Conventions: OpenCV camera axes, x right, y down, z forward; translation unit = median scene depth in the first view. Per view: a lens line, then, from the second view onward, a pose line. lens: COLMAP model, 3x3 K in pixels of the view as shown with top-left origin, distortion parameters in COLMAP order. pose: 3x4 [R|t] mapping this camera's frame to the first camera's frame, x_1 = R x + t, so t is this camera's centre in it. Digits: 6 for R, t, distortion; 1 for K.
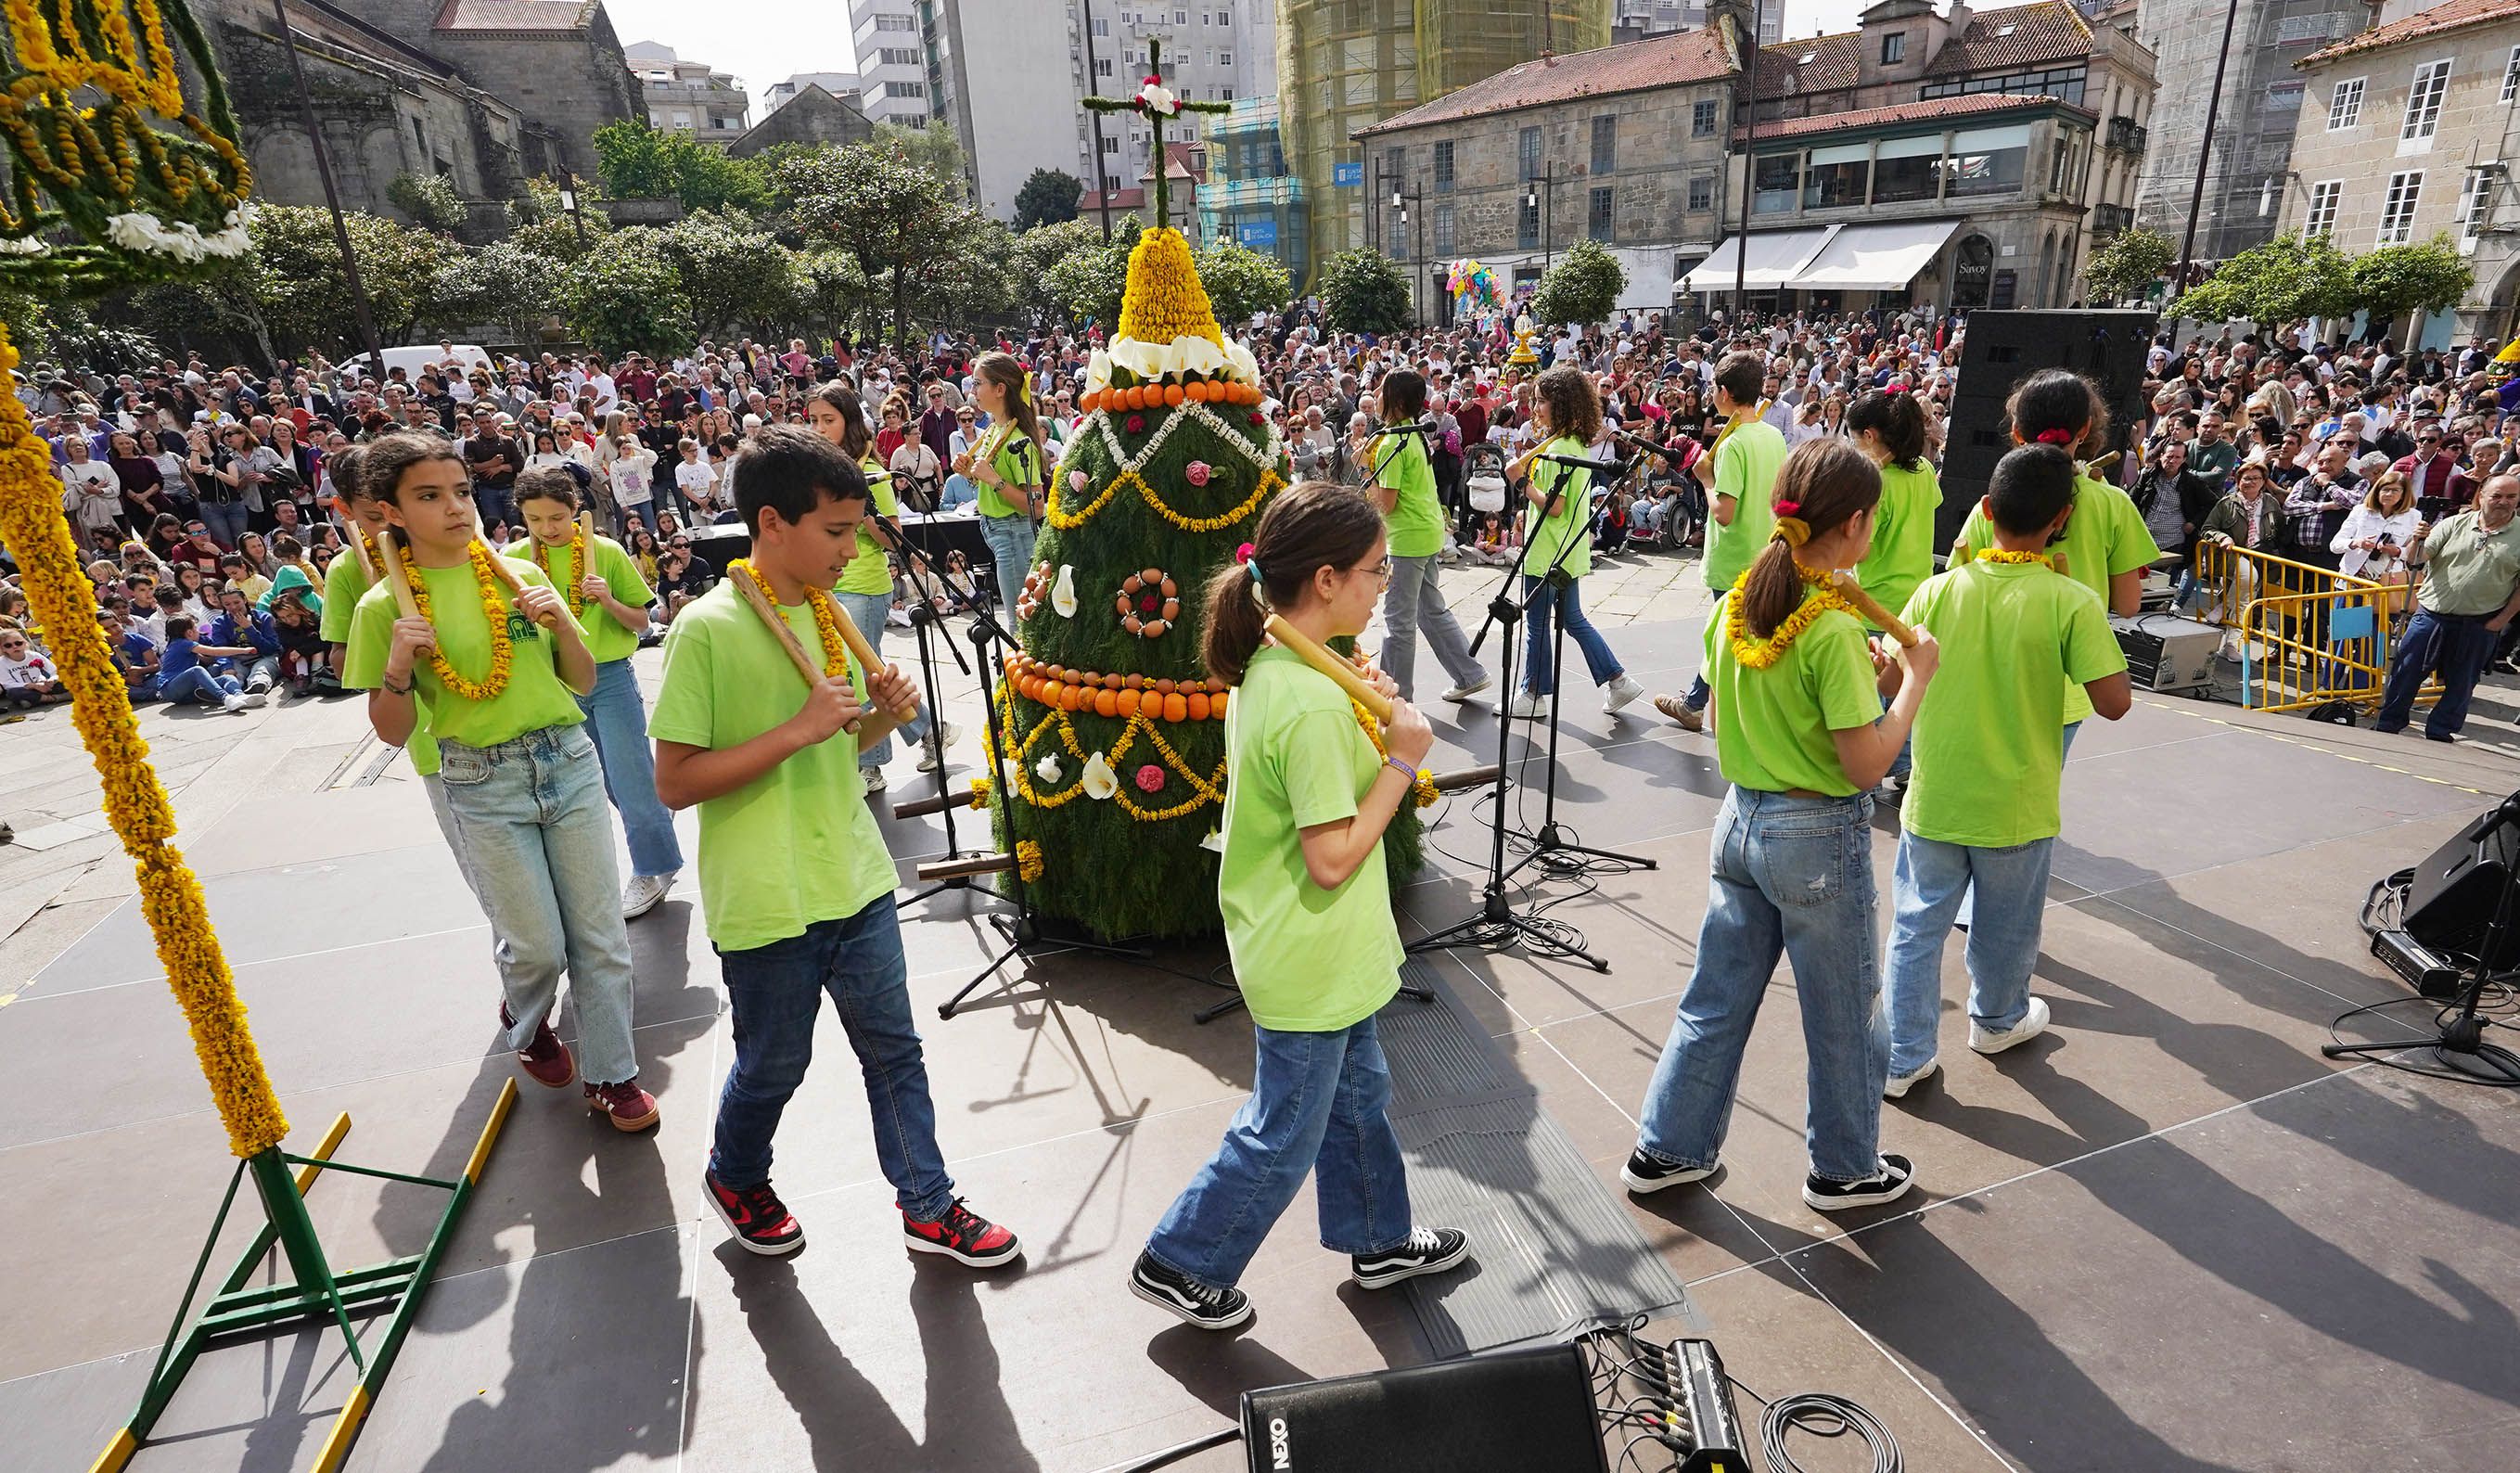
lens RADIAL K [[1347.7, 0, 1340.9], [0, 1347.7, 855.9], [0, 0, 1]] dist [-0.022555, 0.013536]
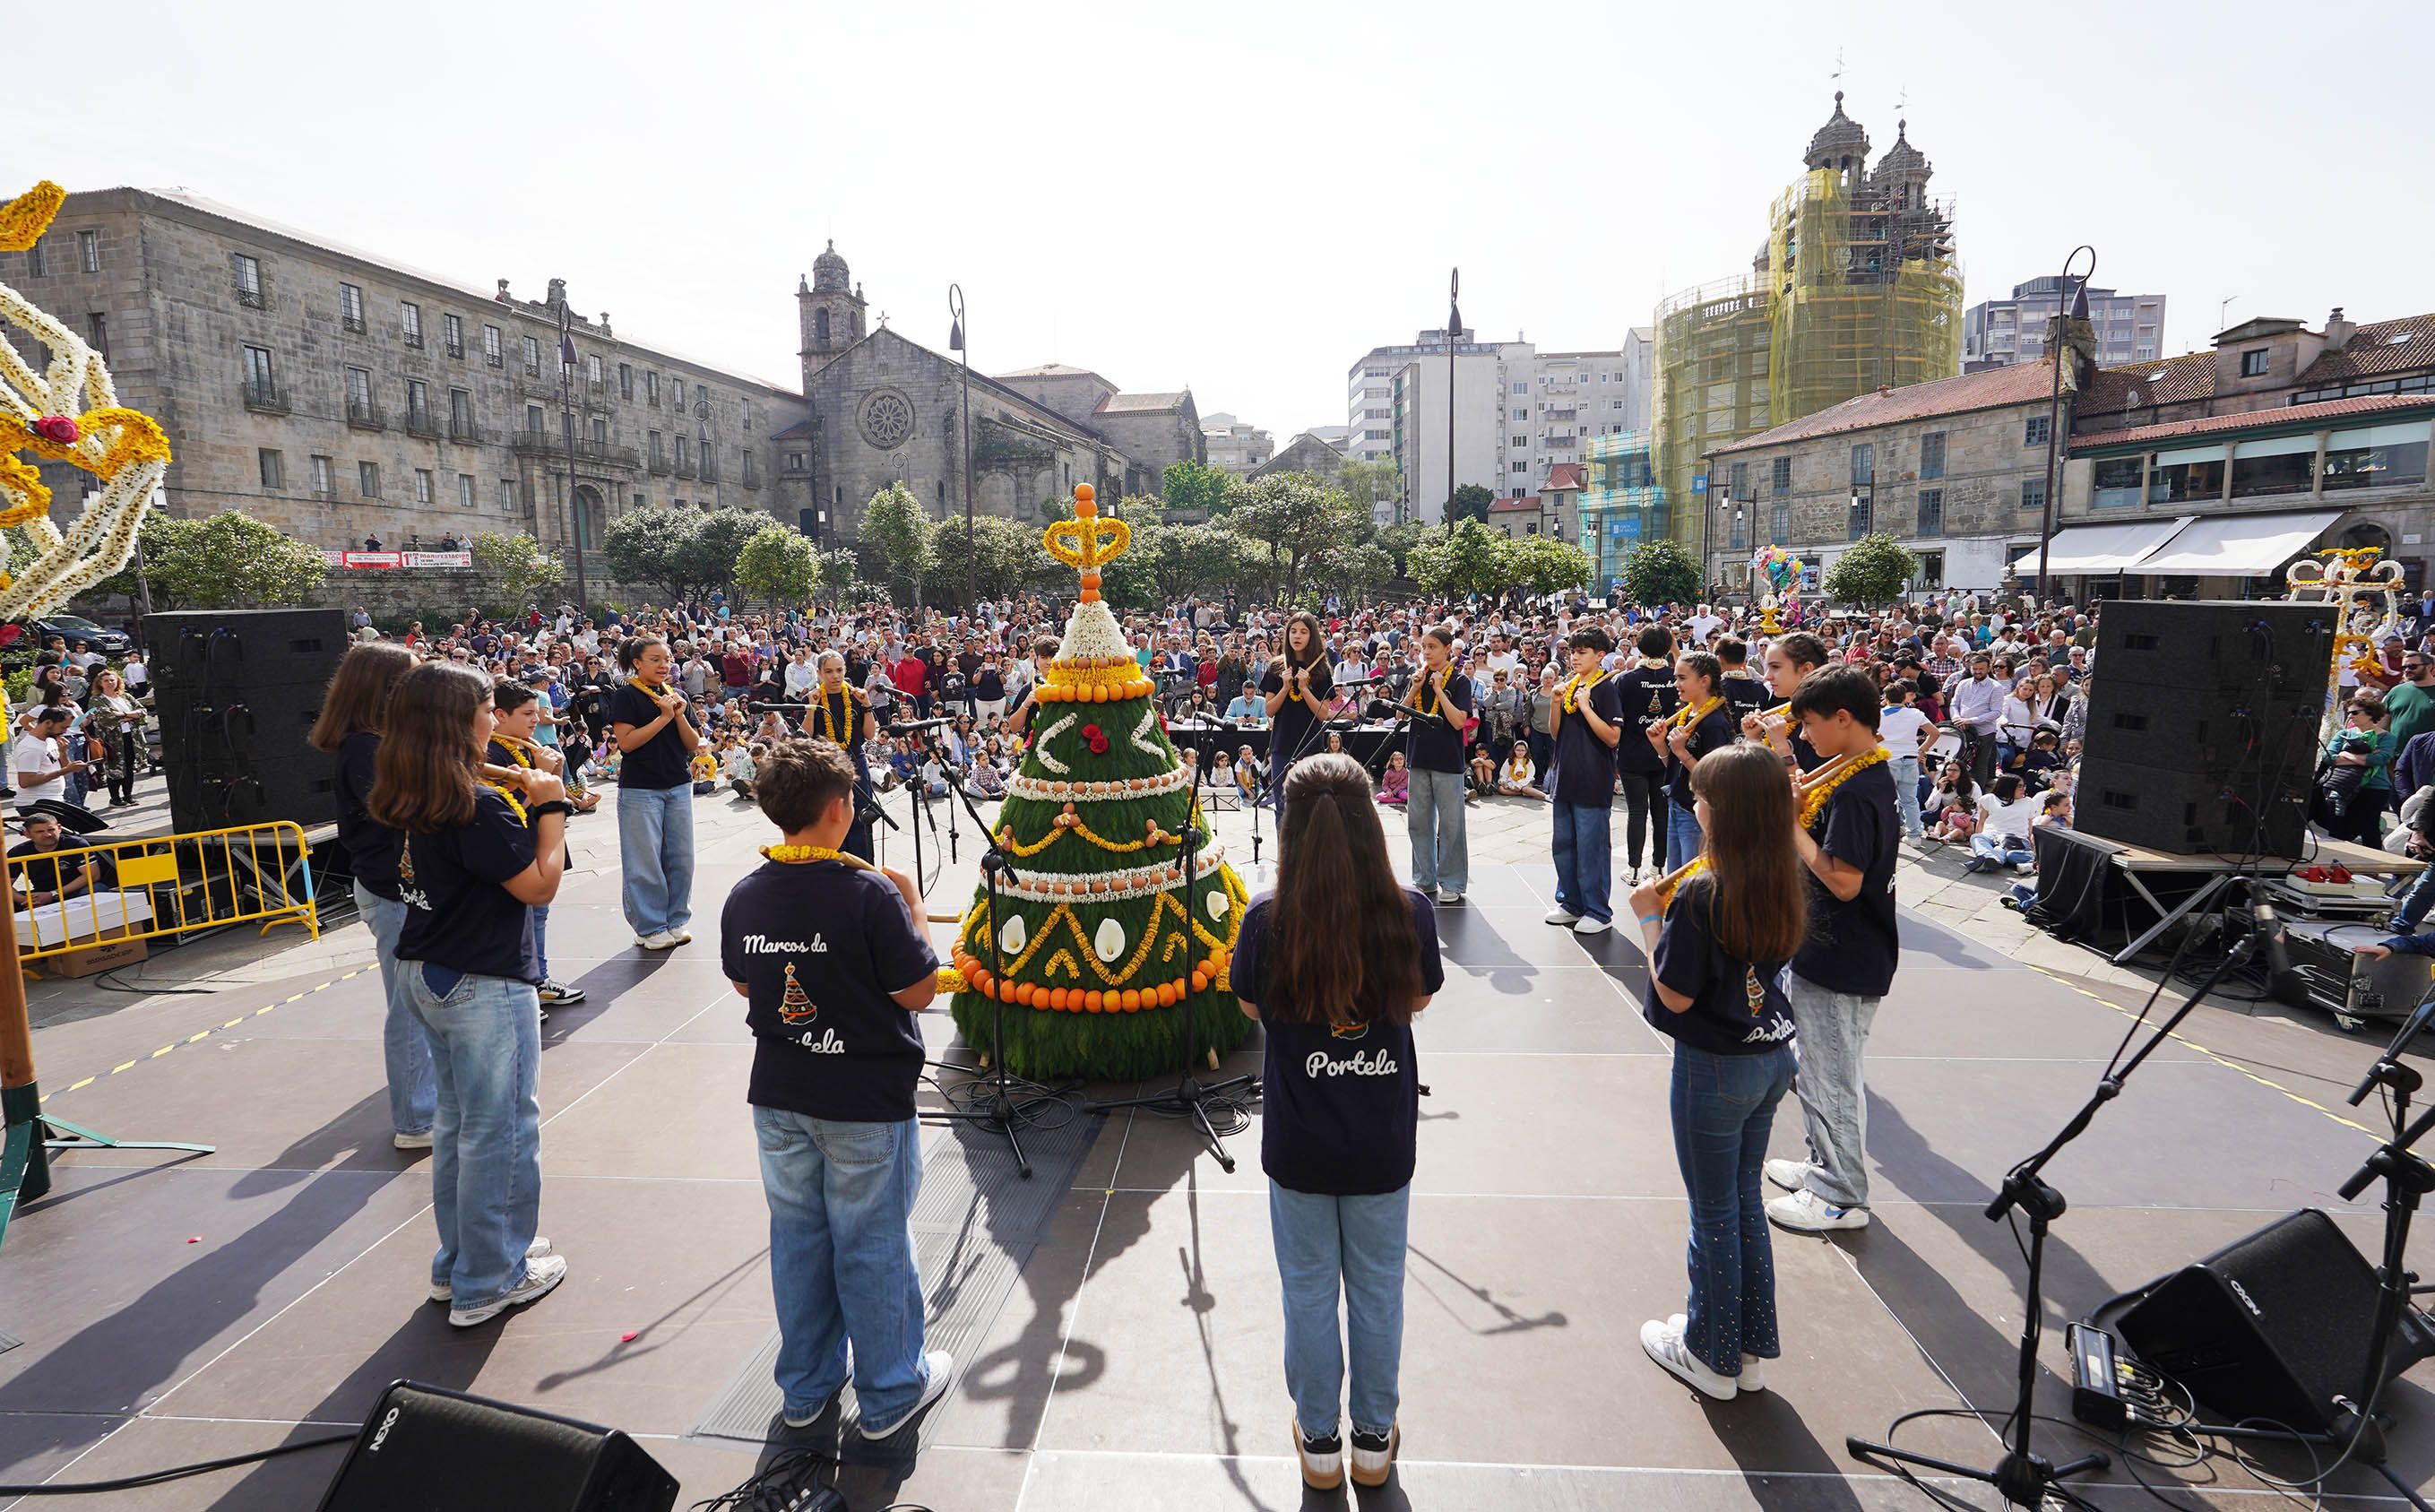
lens RADIAL K [[1081.2, 0, 1213.3], [0, 1081.2, 714.9], [0, 0, 1]] dist [-0.017262, 0.008973]
pose [[0.906157, 0.065299, -0.417870, 0.034776], [-0.171770, 0.959676, -0.222522, -0.004240], [0.386490, 0.273418, 0.880834, 0.006851]]
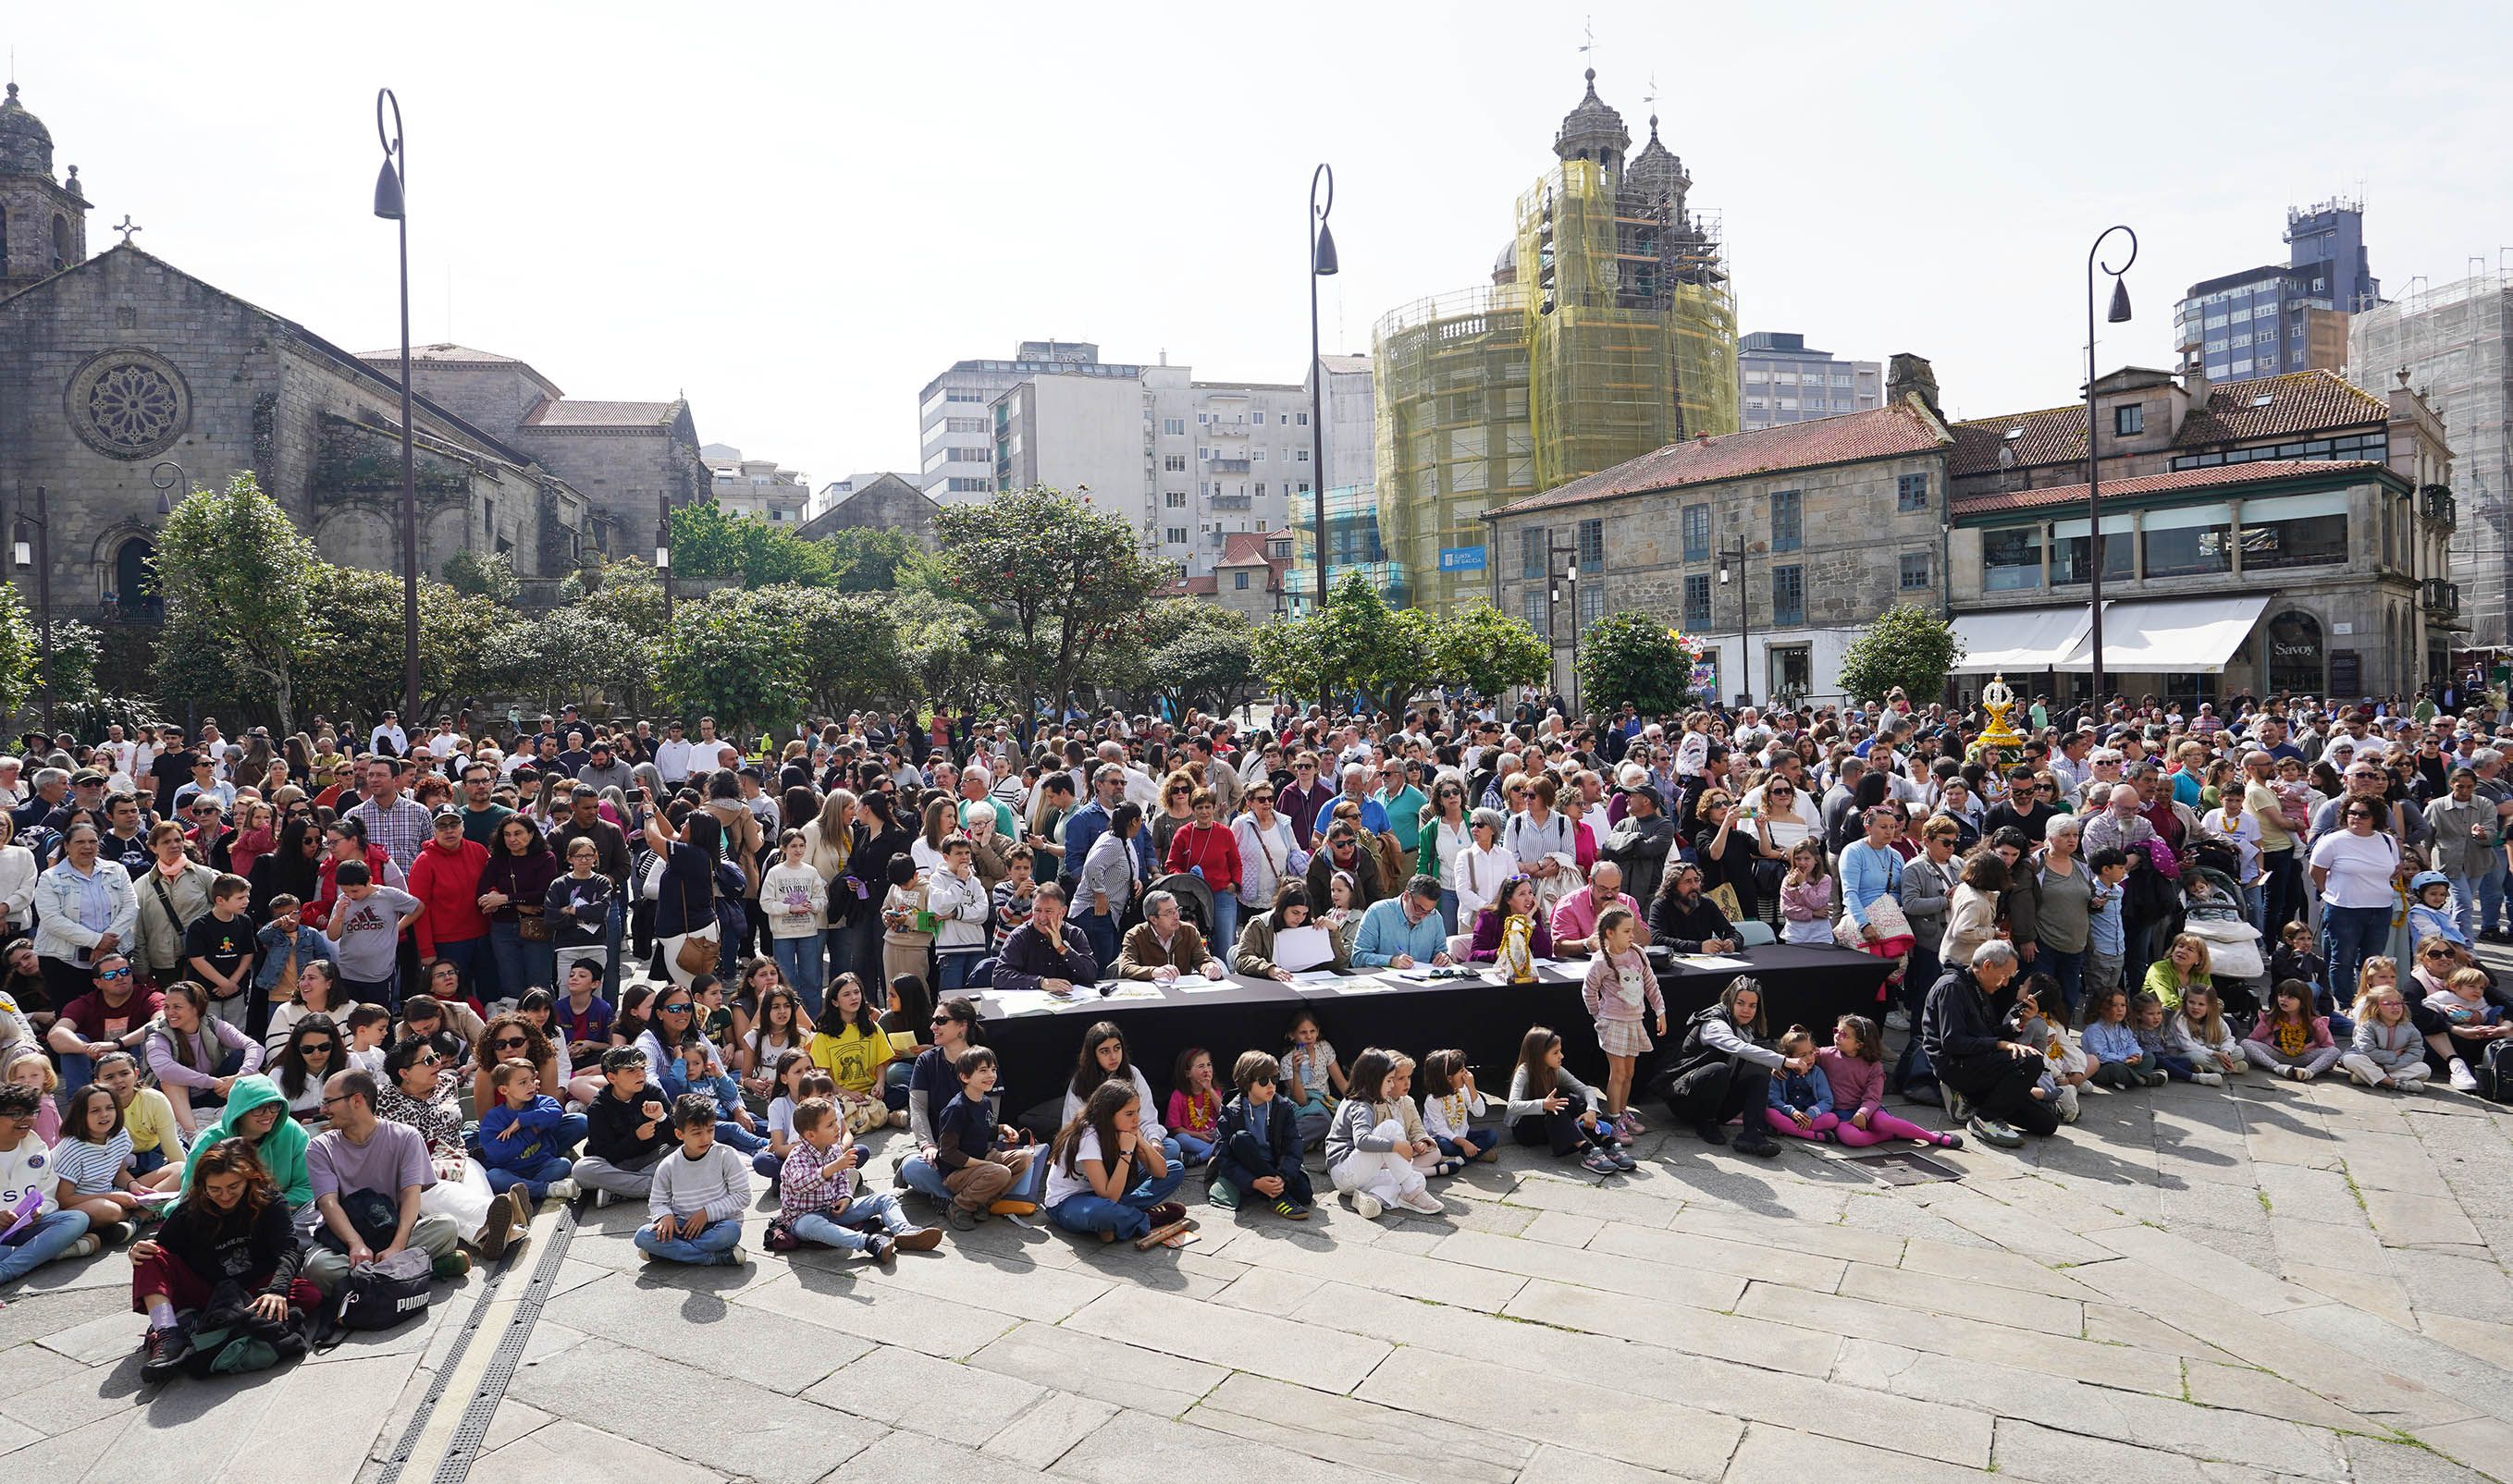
lens RADIAL K [[1552.4, 0, 1250.5], [0, 1552.4, 718.1], [0, 0, 1]] dist [-0.004330, 0.006054]
pose [[0.996590, 0.008832, -0.082041, -0.067755], [-0.038399, 0.929677, -0.366368, -0.026247], [0.073036, 0.368269, 0.926846, 0.081734]]
